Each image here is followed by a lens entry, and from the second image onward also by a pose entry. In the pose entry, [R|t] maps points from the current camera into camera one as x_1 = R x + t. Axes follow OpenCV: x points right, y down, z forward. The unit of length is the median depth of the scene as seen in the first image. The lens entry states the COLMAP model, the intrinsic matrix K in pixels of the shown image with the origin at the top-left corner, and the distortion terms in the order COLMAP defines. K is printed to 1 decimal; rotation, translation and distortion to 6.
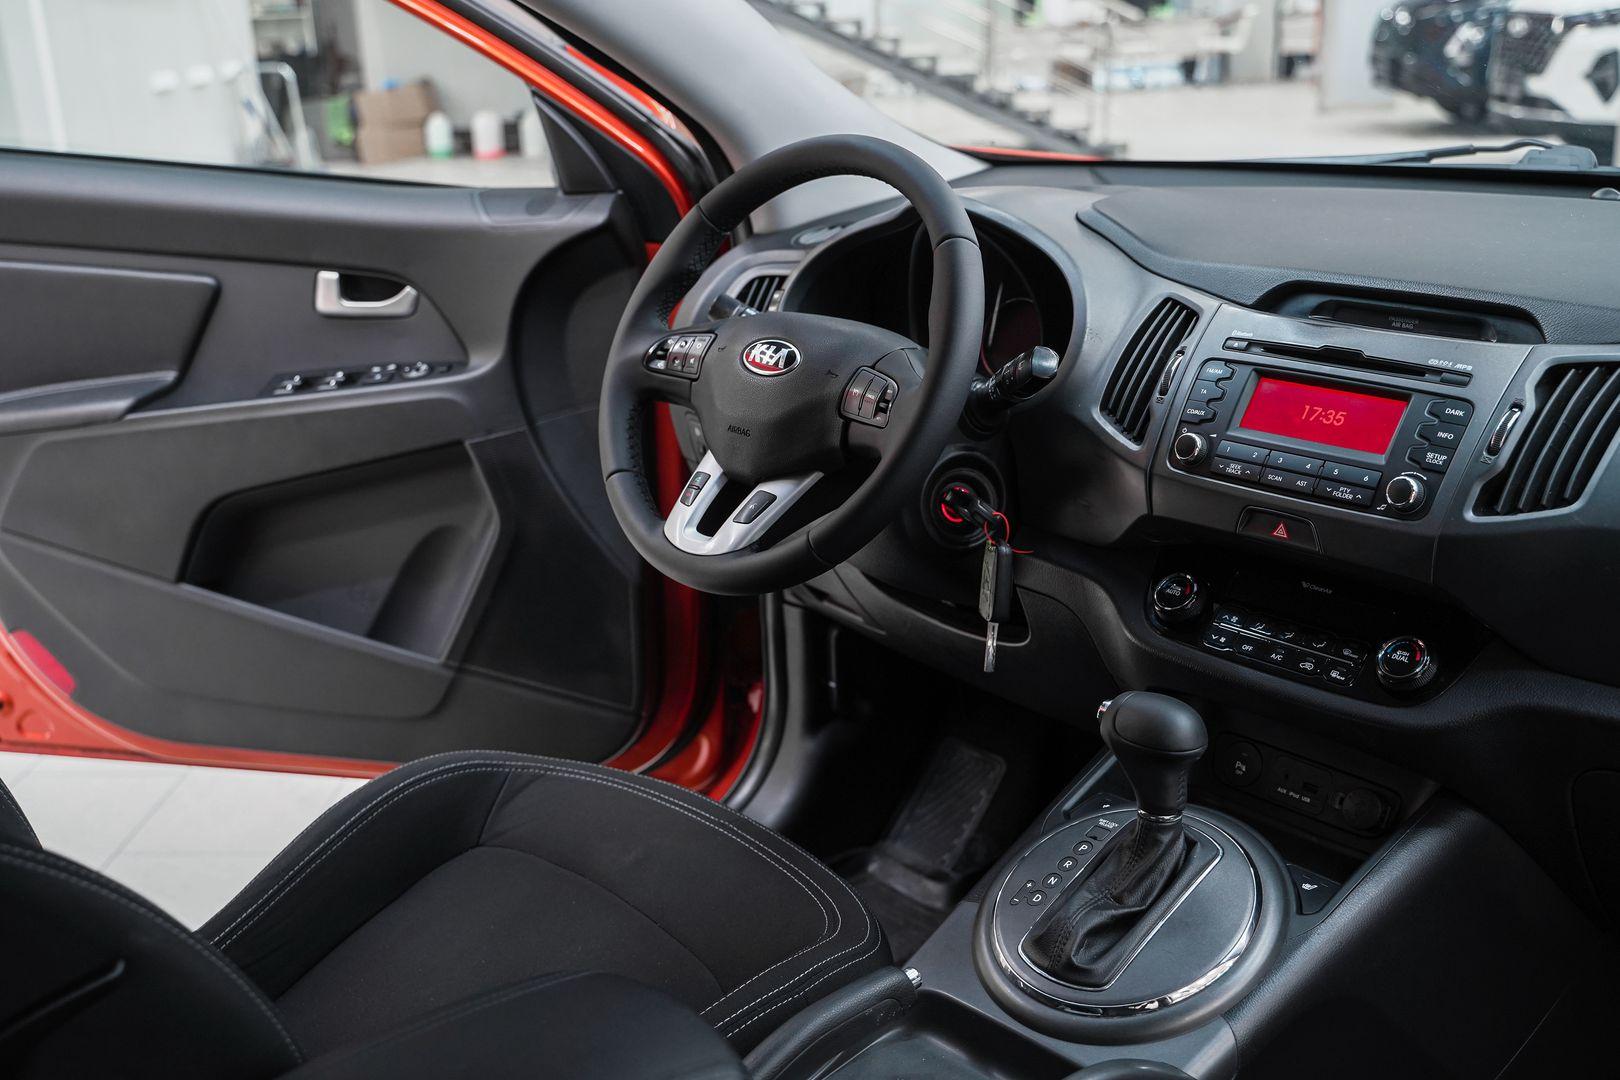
lens RADIAL K [[1748.9, 0, 810.0], [0, 1748.9, 540.0], [0, 0, 1]] dist [-0.038519, 0.134368]
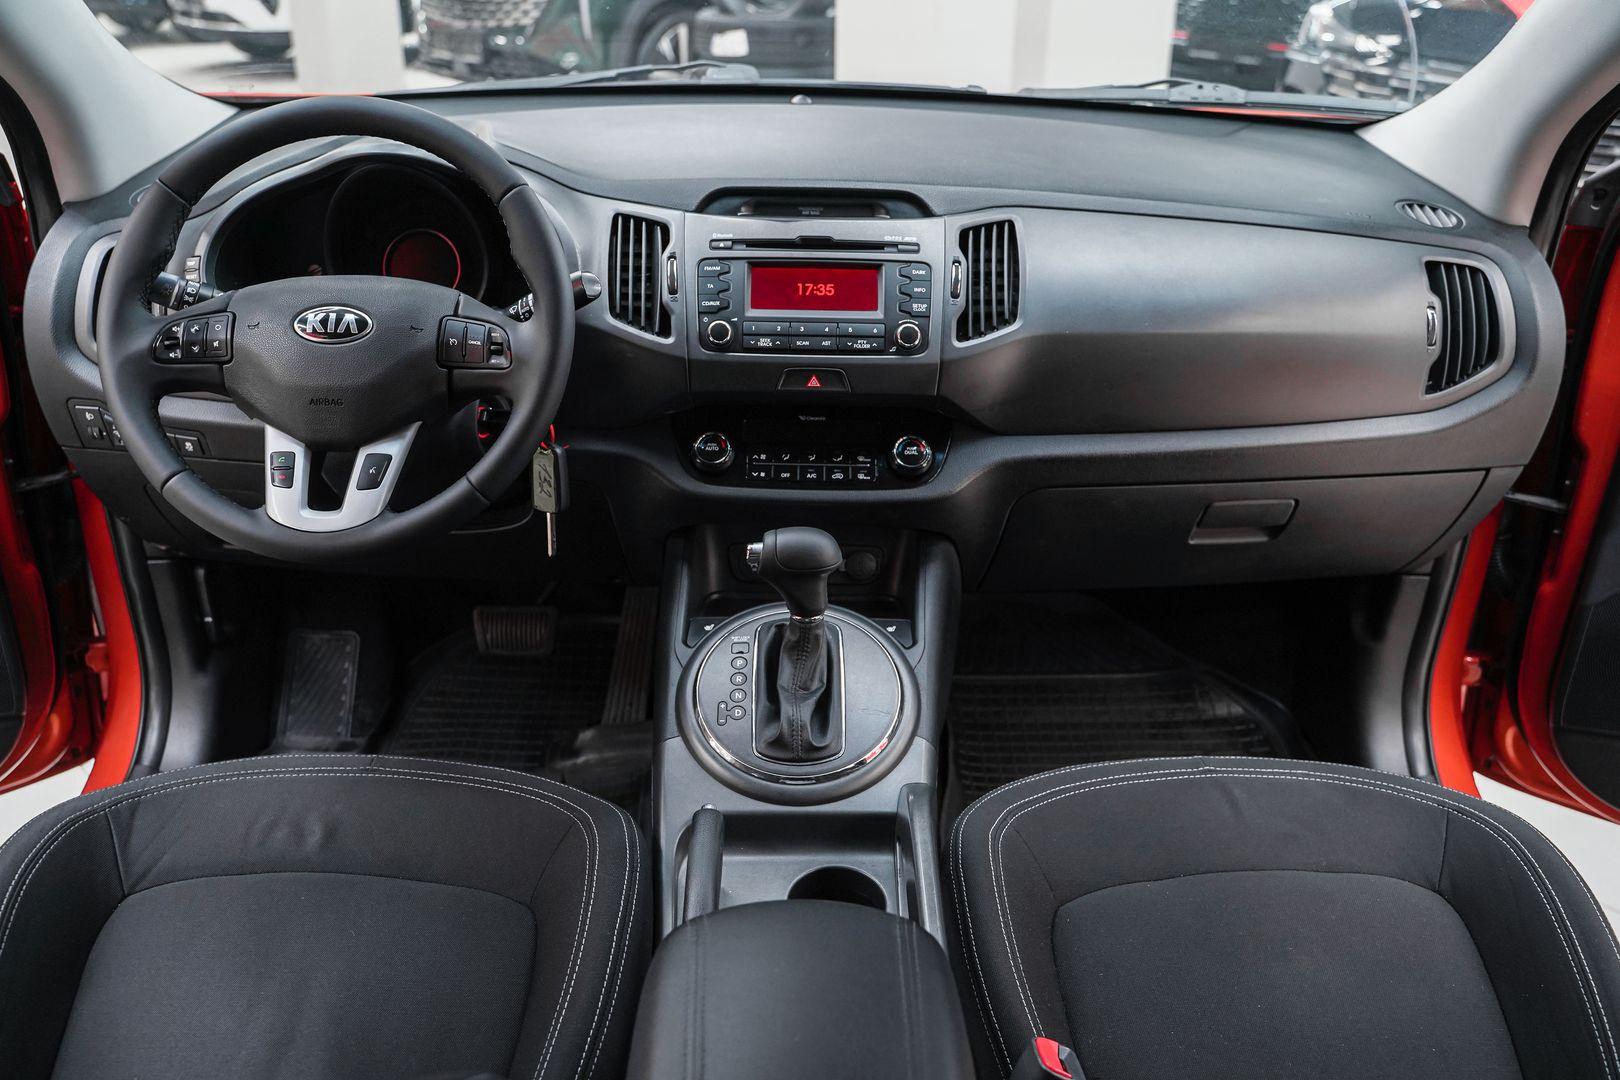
lens RADIAL K [[1324.6, 0, 819.5], [0, 1324.6, 535.5], [0, 0, 1]] dist [-0.129729, 0.104501]
pose [[0.654811, -0.294097, 0.696225, -0.406468], [0.191146, 0.955680, 0.223920, -0.104596], [-0.731223, -0.013544, 0.682004, 0.285053]]
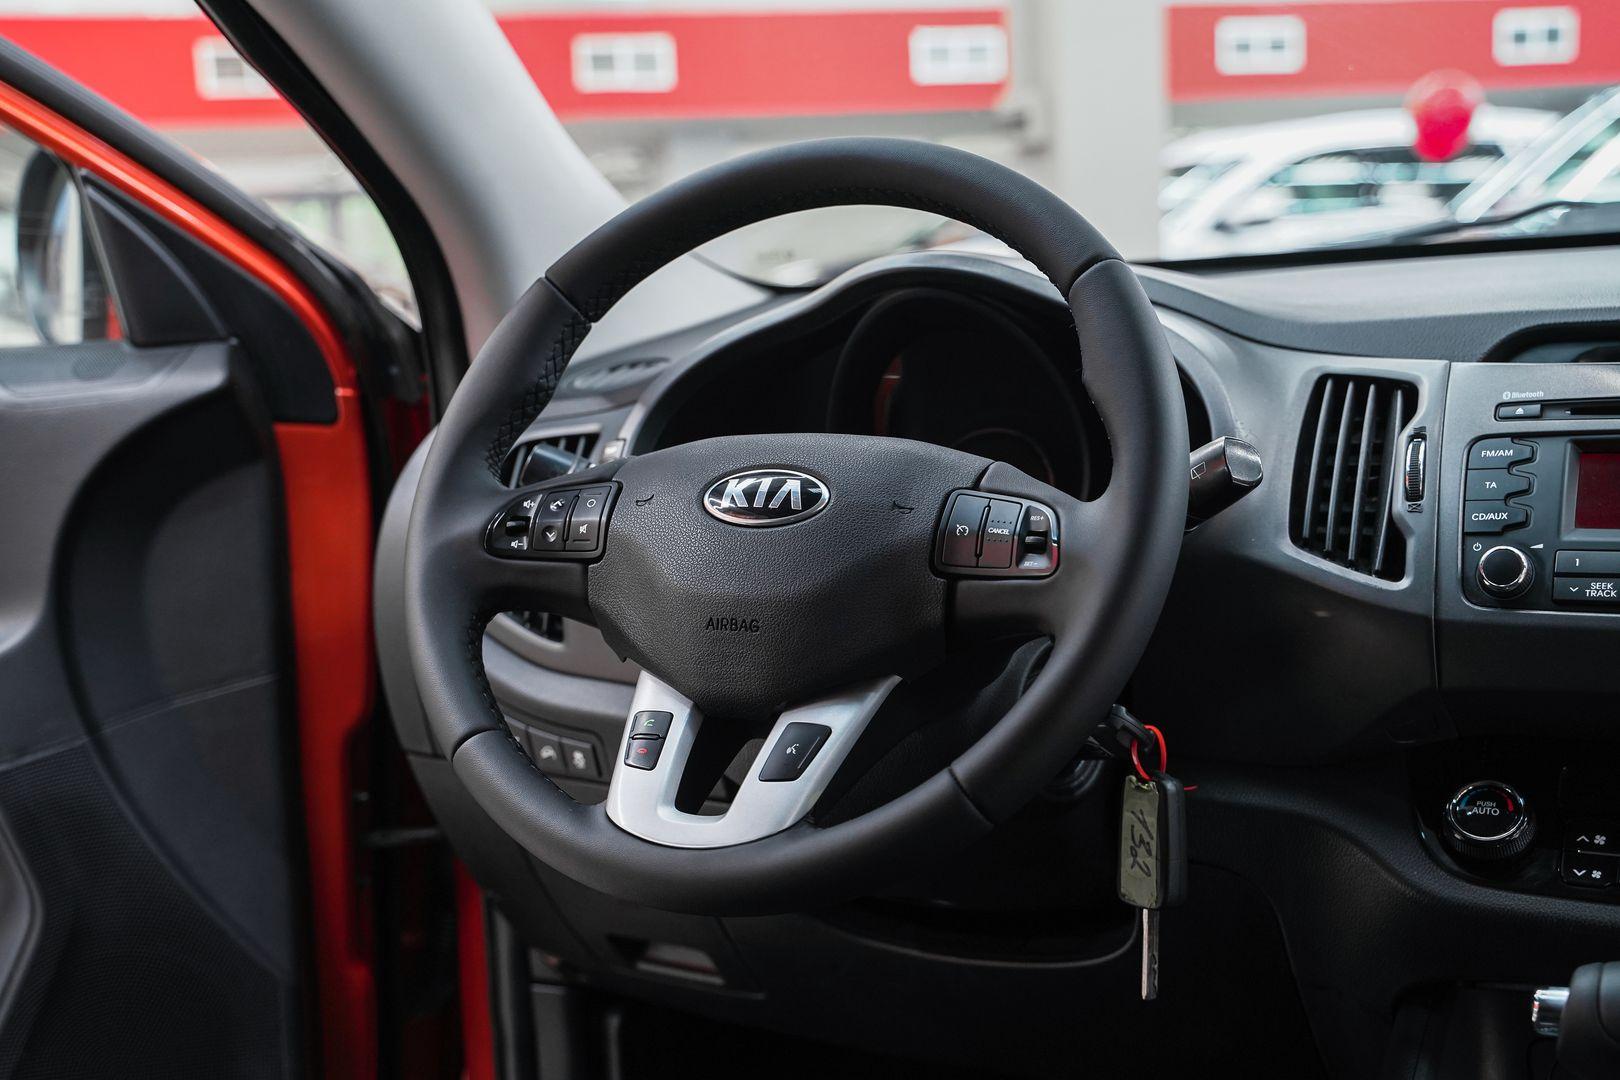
lens RADIAL K [[2067.0, 0, 801.4], [0, 2067.0, 550.4], [0, 0, 1]] dist [0.029613, 0.021045]
pose [[0.930180, -0.063847, 0.361509, -0.265436], [0.131175, 0.977553, -0.164872, 0.027761], [-0.342867, 0.200782, 0.917676, 0.379476]]
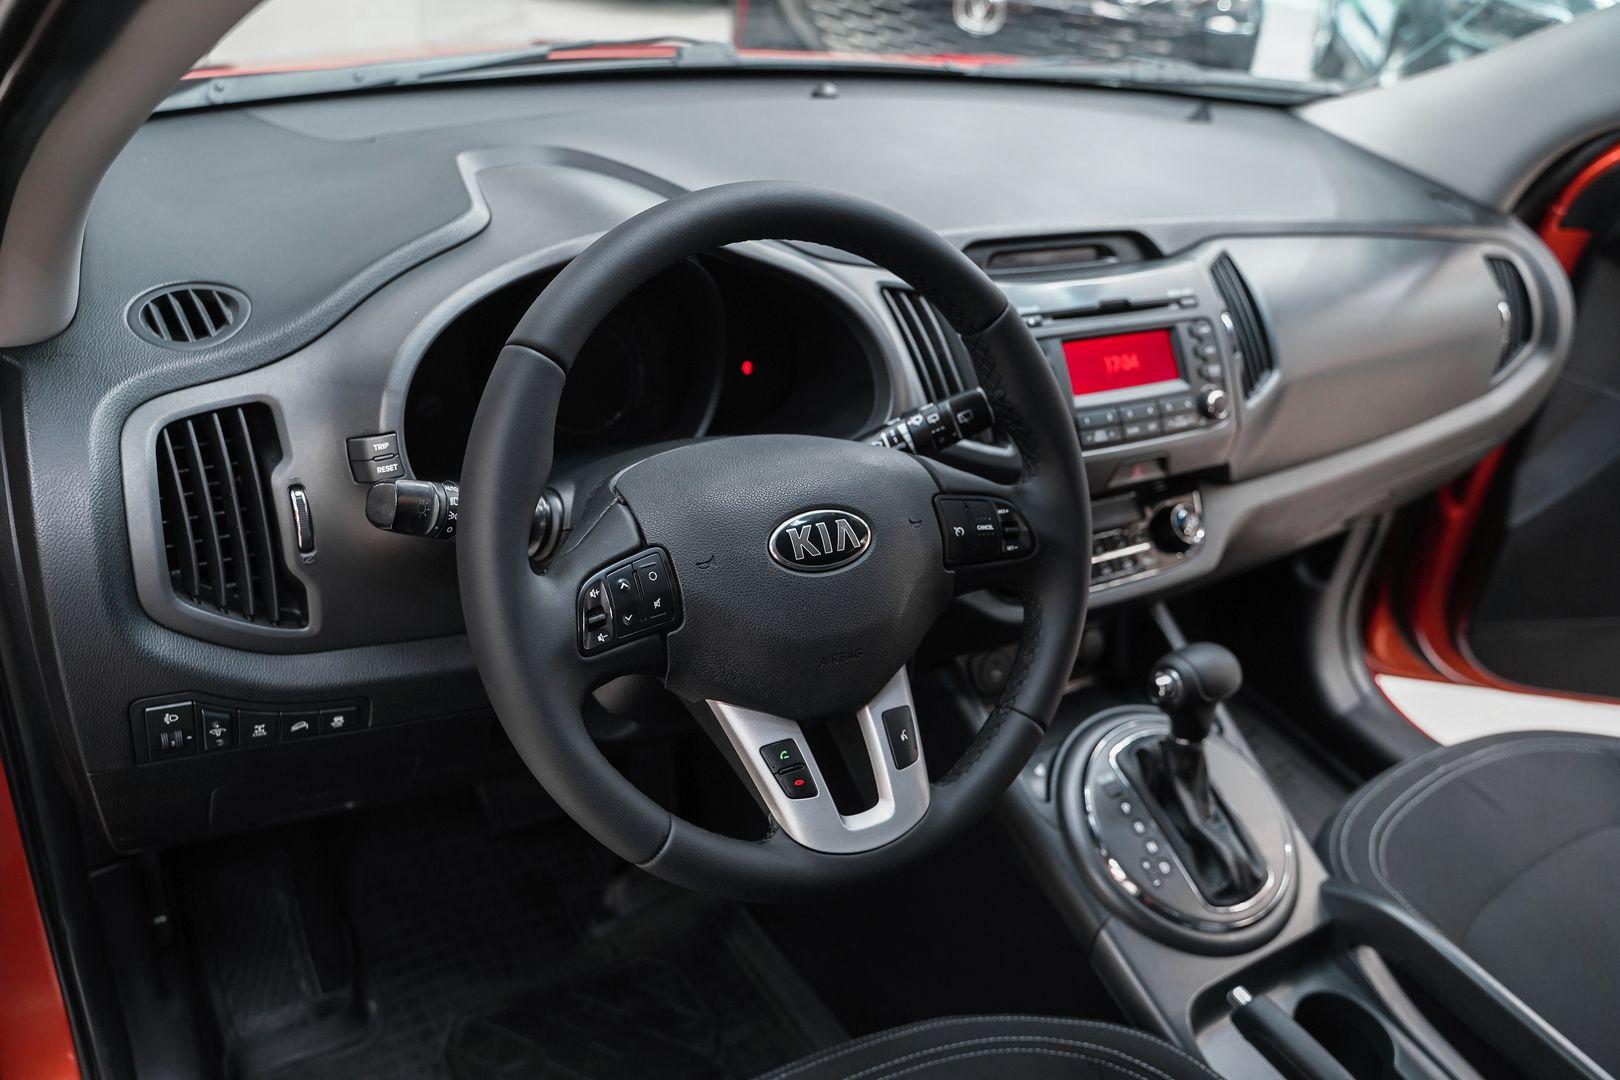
lens RADIAL K [[1324.6, 0, 819.5], [0, 1324.6, 535.5], [0, 0, 1]] dist [-0.129729, 0.104501]
pose [[0.175937, -0.444152, 0.878507, -0.475972], [0.185167, 0.891429, 0.413602, -0.321196], [-0.966829, 0.089902, 0.239078, 0.896651]]
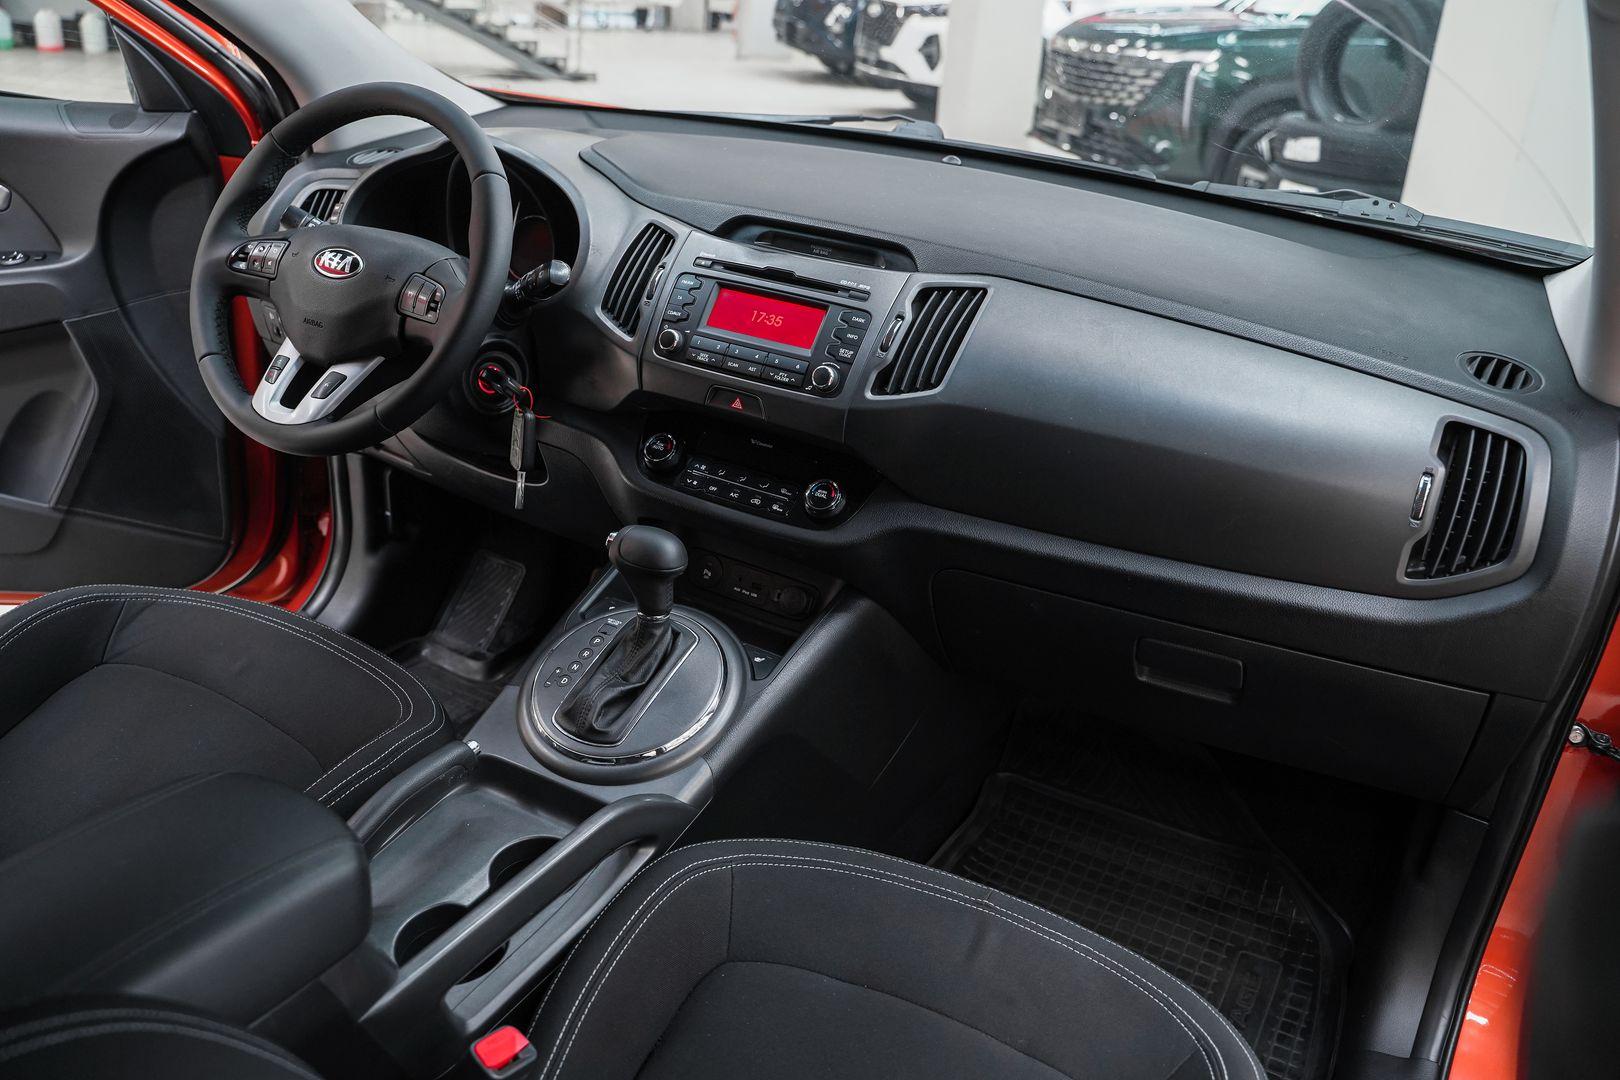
lens RADIAL K [[1324.6, 0, 819.5], [0, 1324.6, 535.5], [0, 0, 1]] dist [-0.129729, 0.104501]
pose [[0.940467, -0.039768, 0.337550, -0.020006], [-0.001403, 0.992669, 0.120857, -0.025035], [-0.339882, -0.114136, 0.933517, 0.003071]]
